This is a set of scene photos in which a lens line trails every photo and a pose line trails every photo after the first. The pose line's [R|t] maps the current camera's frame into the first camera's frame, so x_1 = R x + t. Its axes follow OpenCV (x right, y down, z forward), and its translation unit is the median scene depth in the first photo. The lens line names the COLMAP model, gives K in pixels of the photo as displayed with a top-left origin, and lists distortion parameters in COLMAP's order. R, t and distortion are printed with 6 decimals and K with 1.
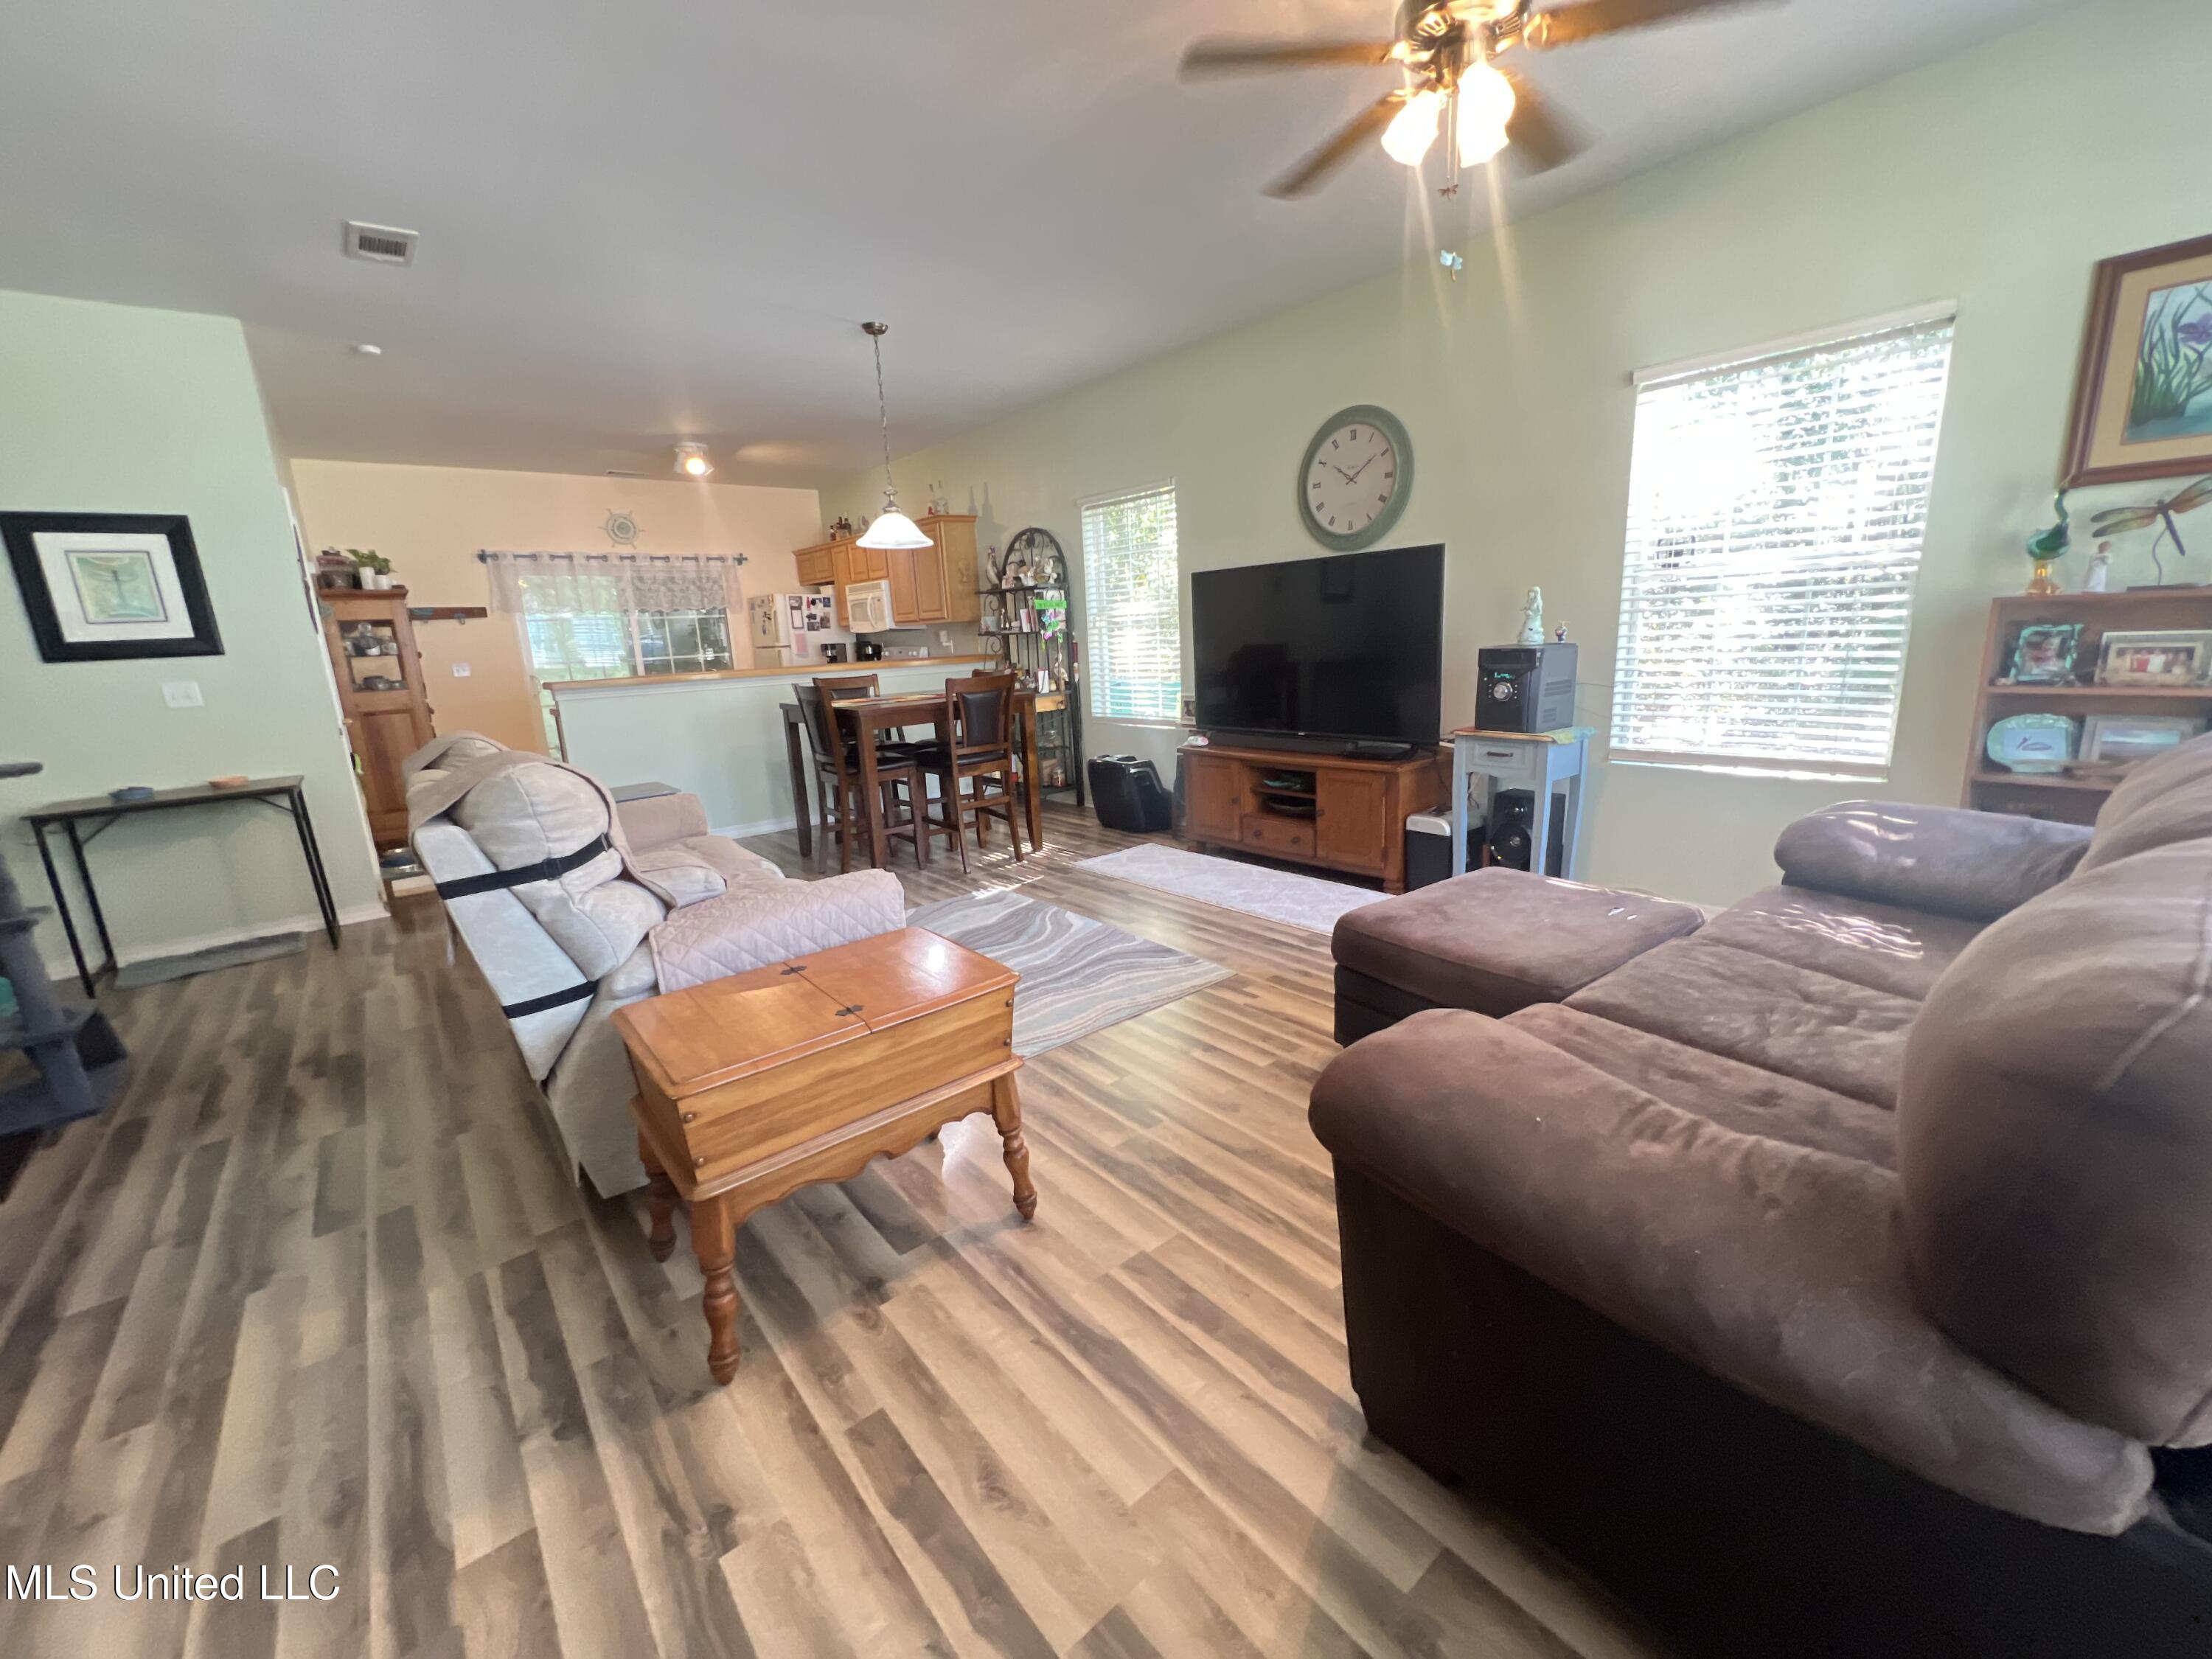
lens RADIAL K [[887.2, 0, 1098.6], [0, 887.2, 830.2], [0, 0, 1]] dist [-0.004193, 0.001372]
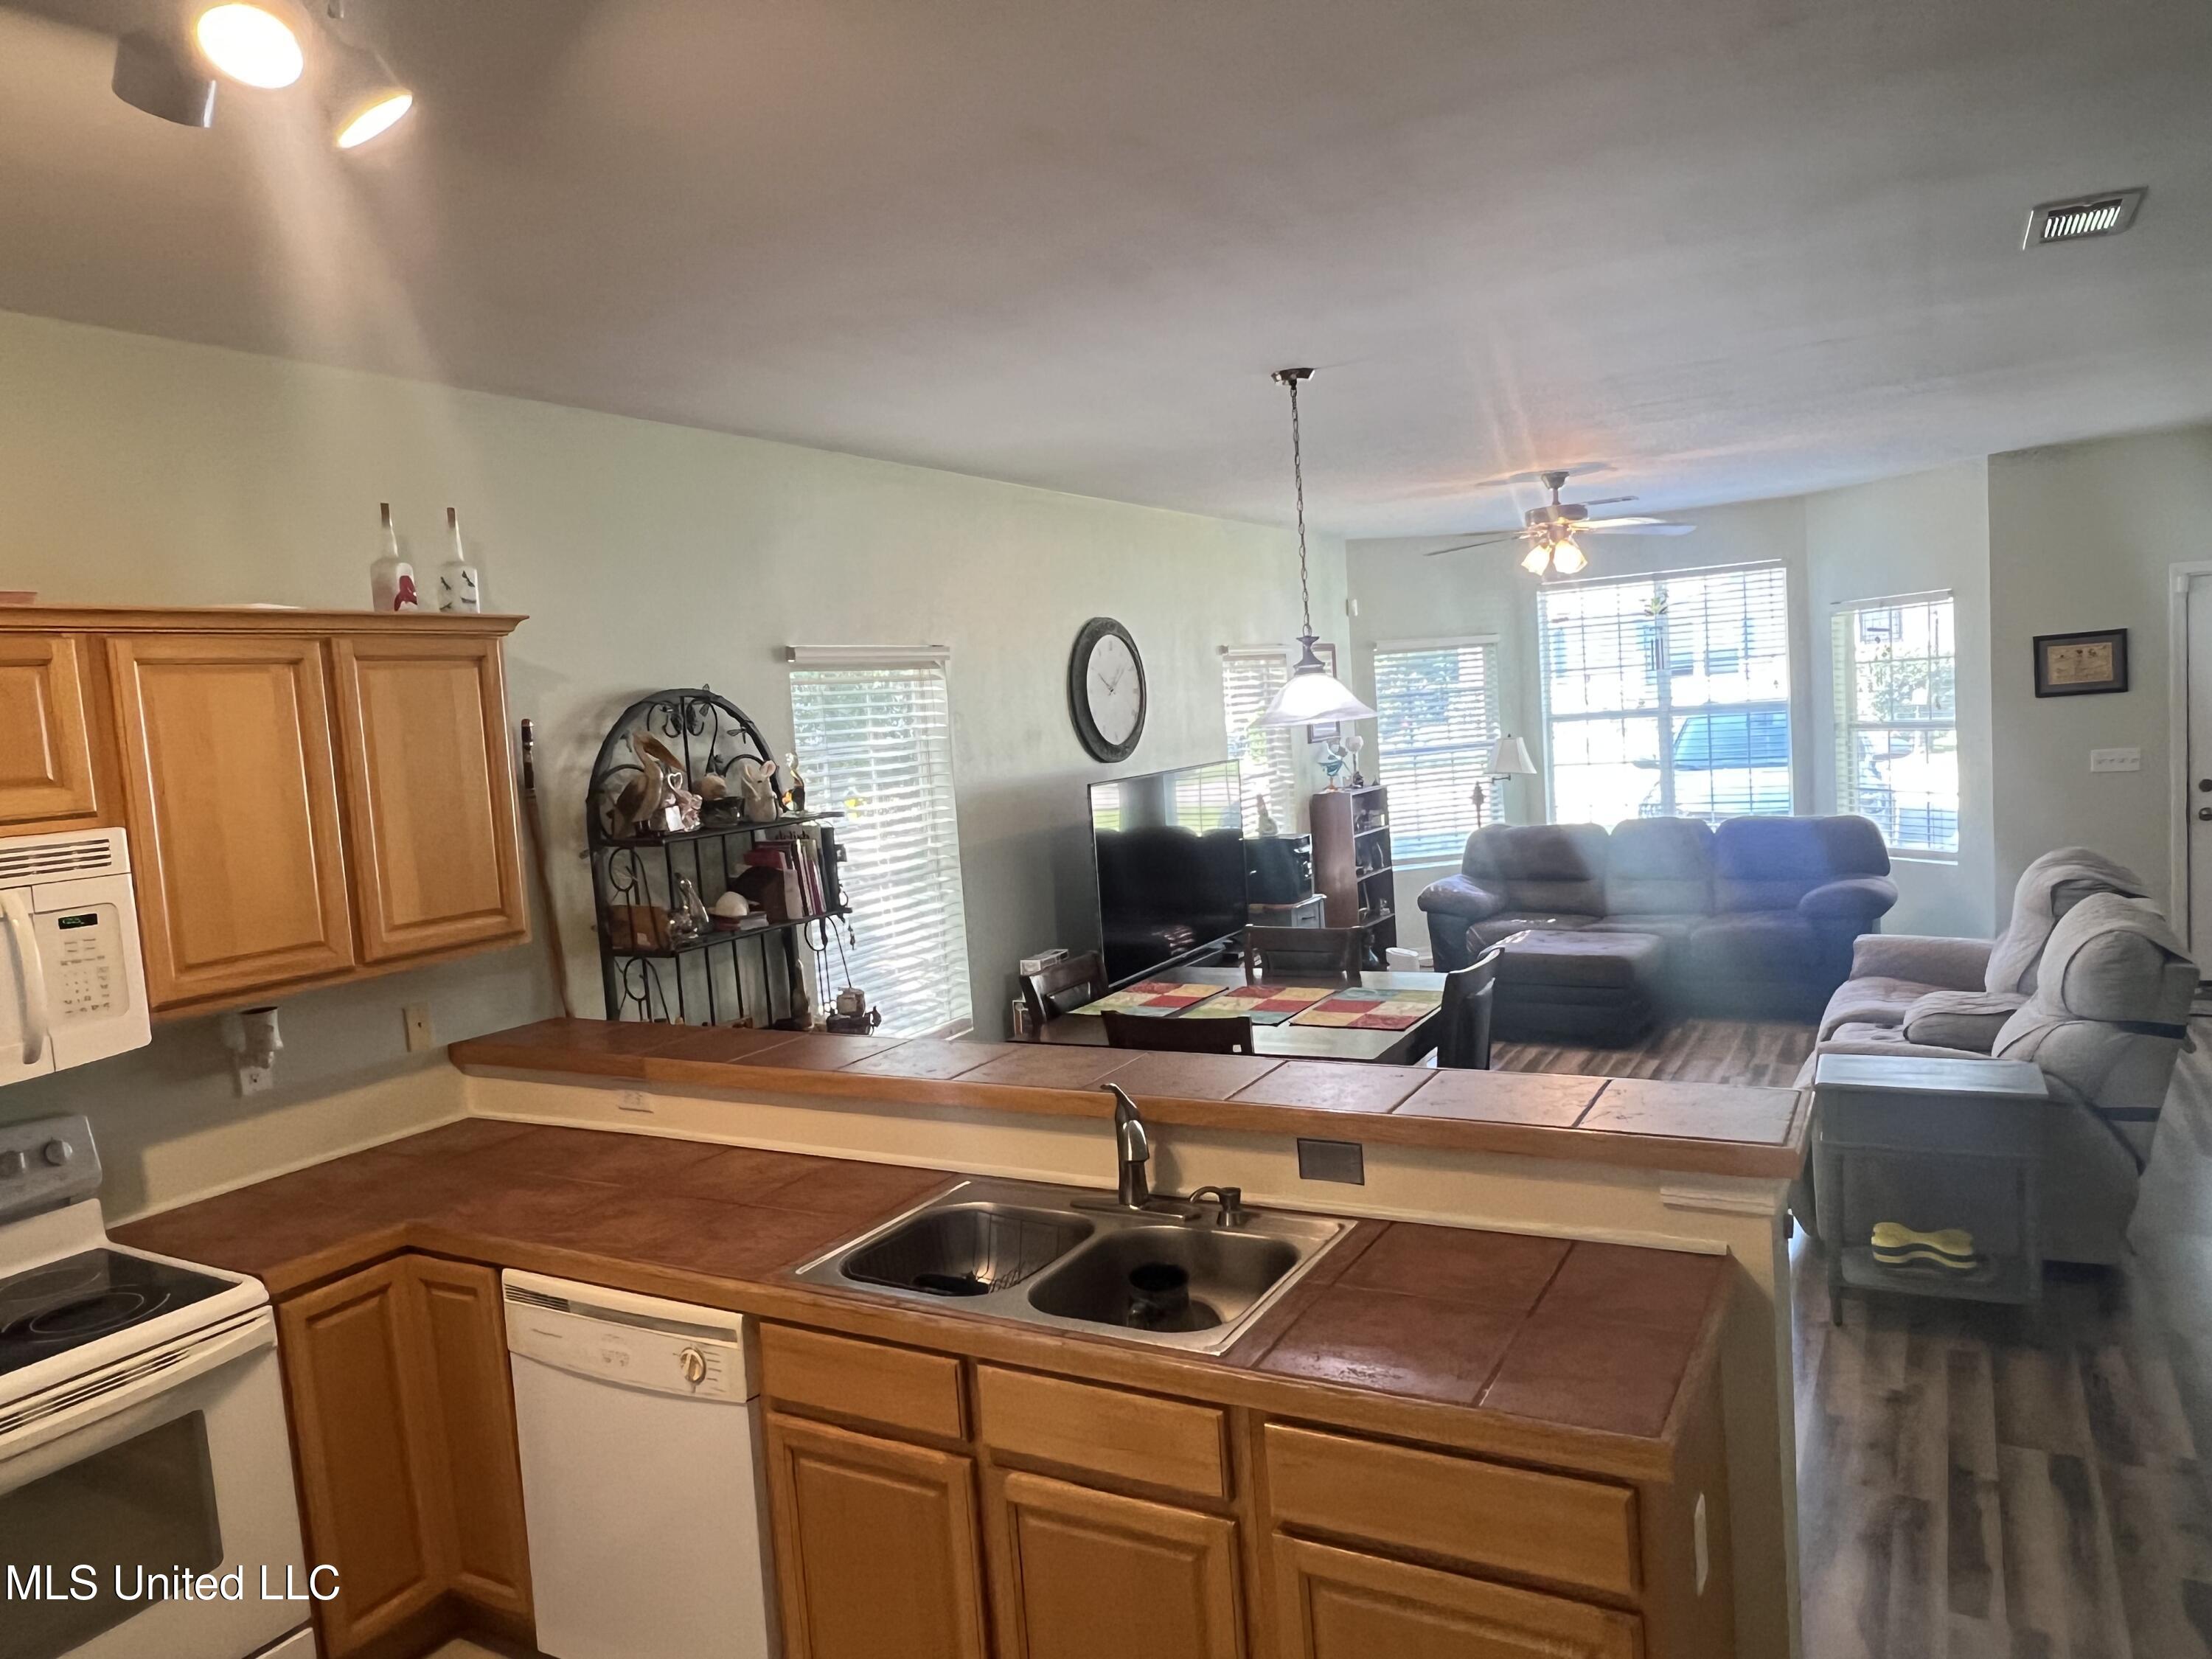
lens RADIAL K [[1468.1, 0, 1094.0], [0, 1468.1, 836.9], [0, 0, 1]] dist [-0.003413, 0.000345]
pose [[-0.347399, -0.009449, 0.937670, -1.082161], [0.294730, 0.948173, 0.118750, -0.408904], [-0.890196, 0.317613, -0.326610, 1.466974]]
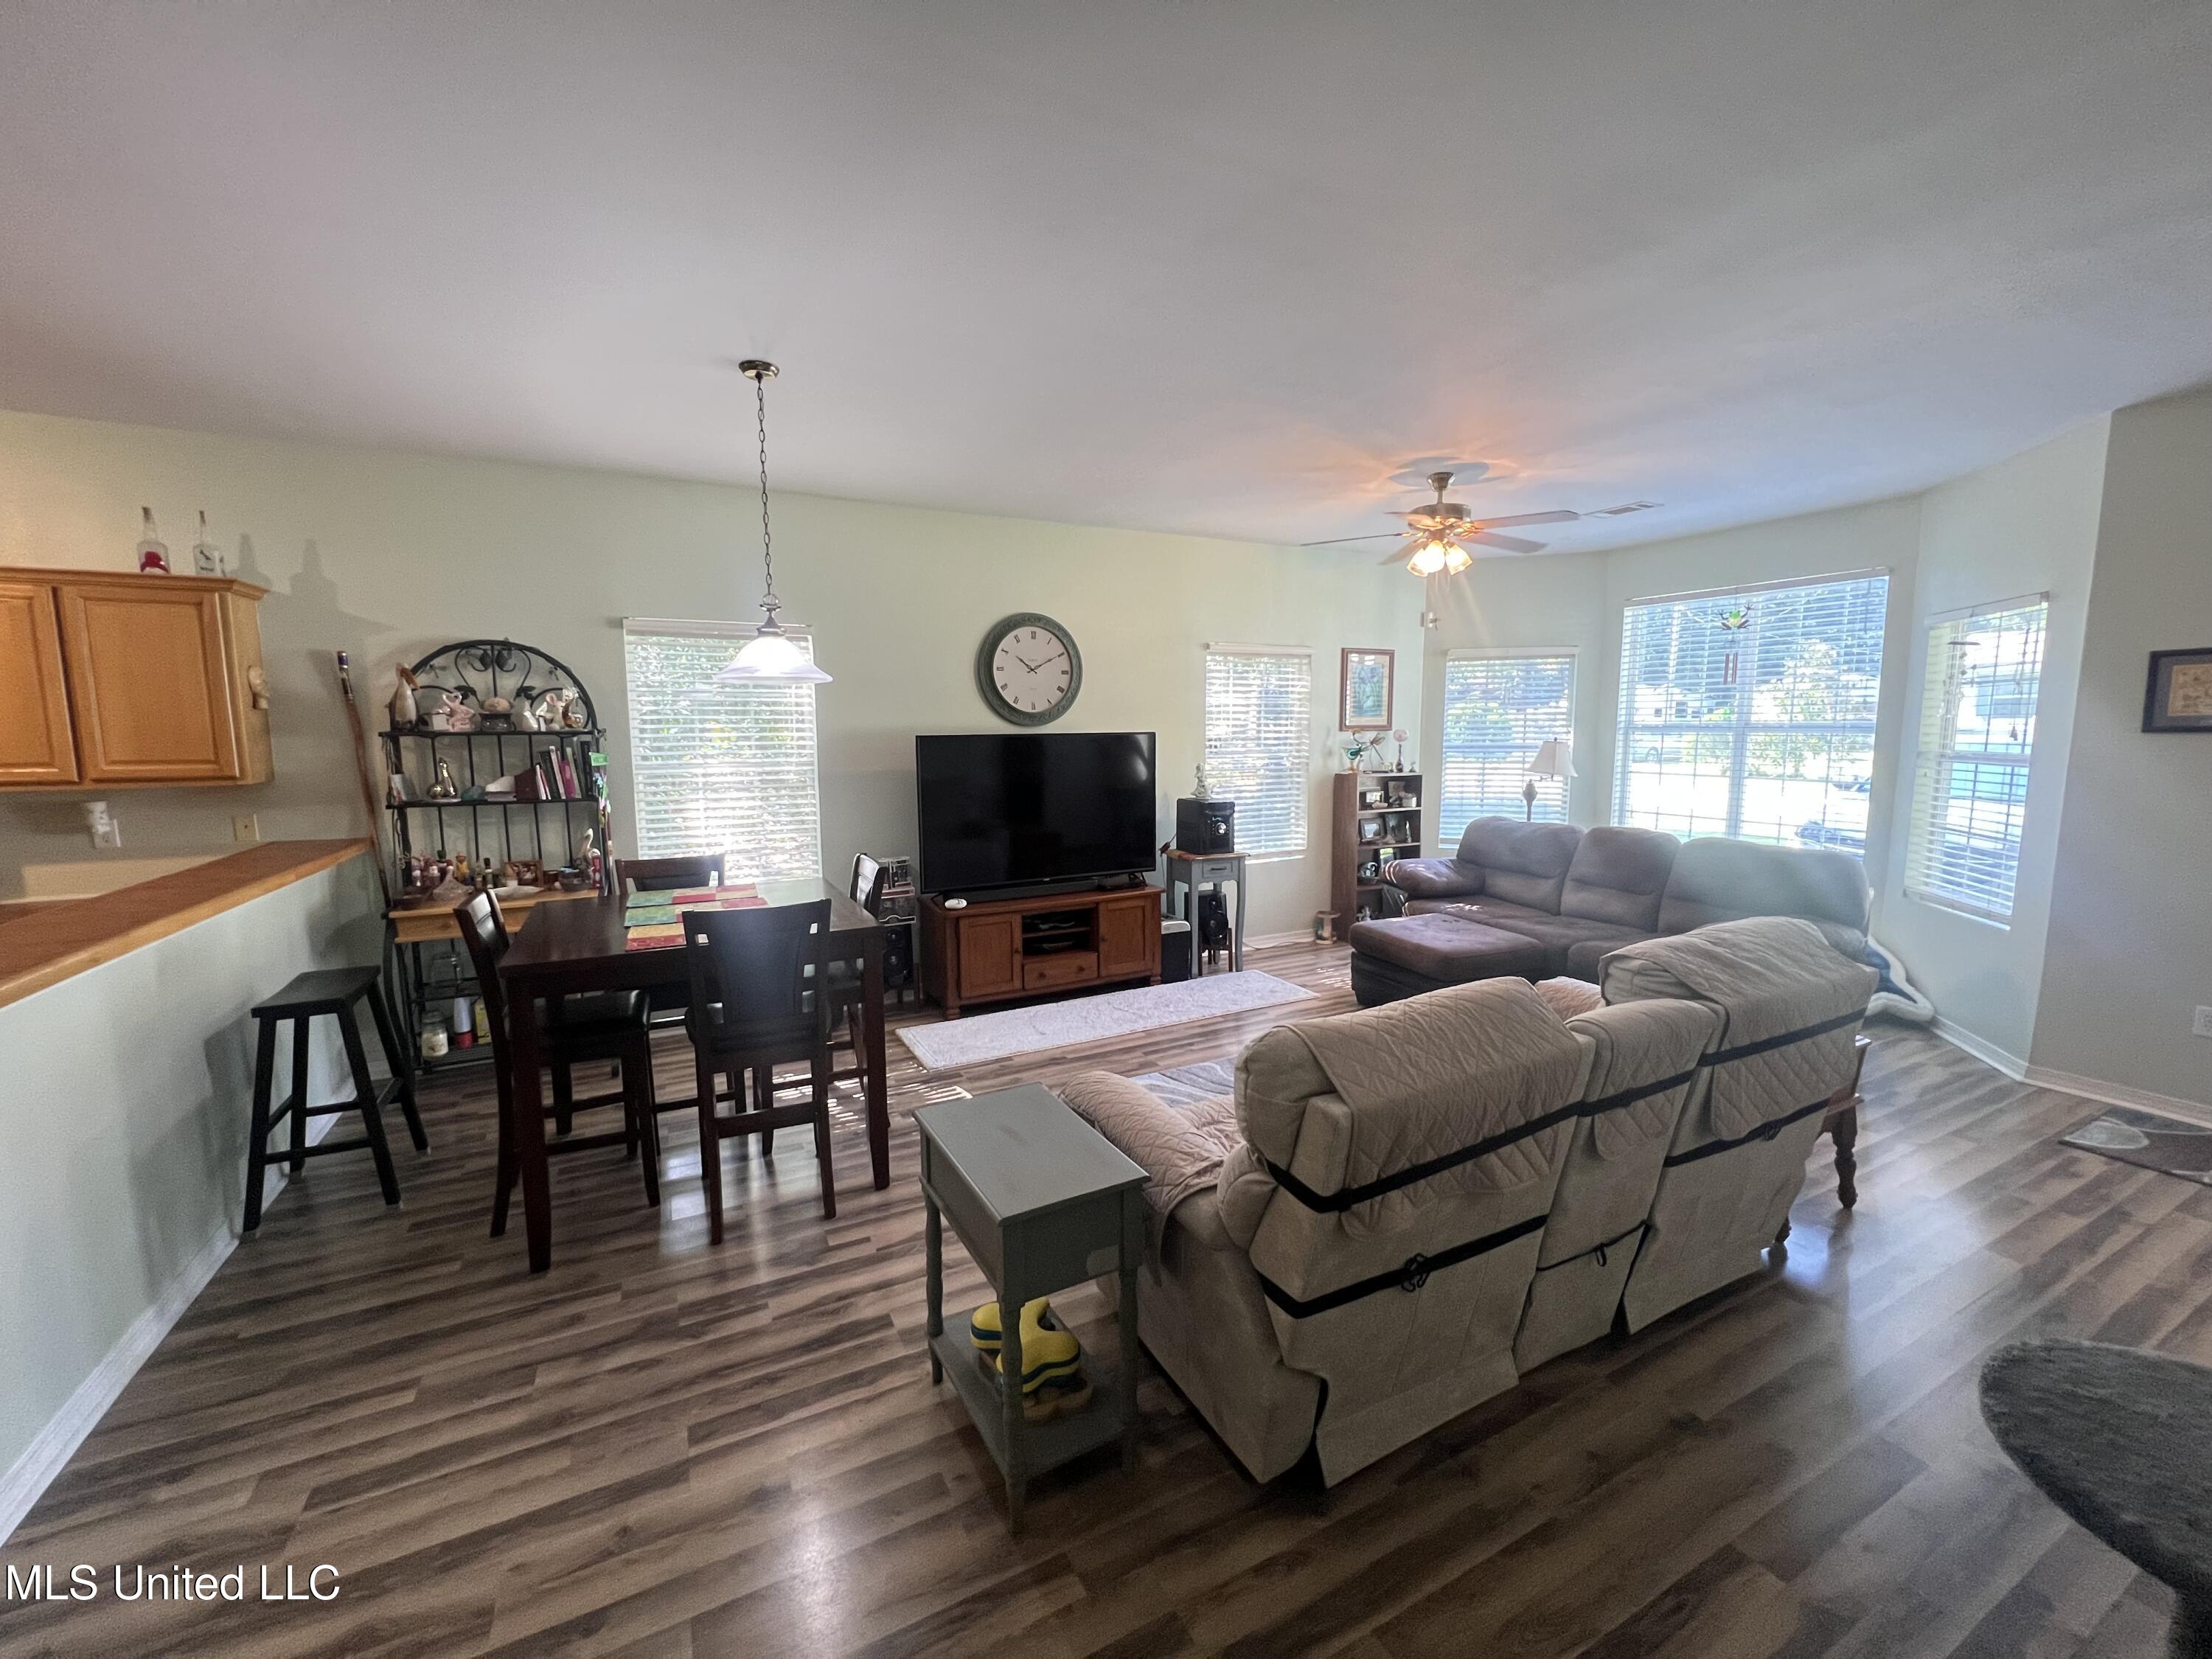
lens RADIAL K [[887.2, 0, 1096.3], [0, 887.2, 828.9], [0, 0, 1]] dist [-0.004193, 0.001372]
pose [[0.214669, -0.067903, 0.974324, -0.836634], [0.212131, 0.977008, 0.021352, -0.176607], [-0.953372, 0.202101, 0.224138, 0.641587]]
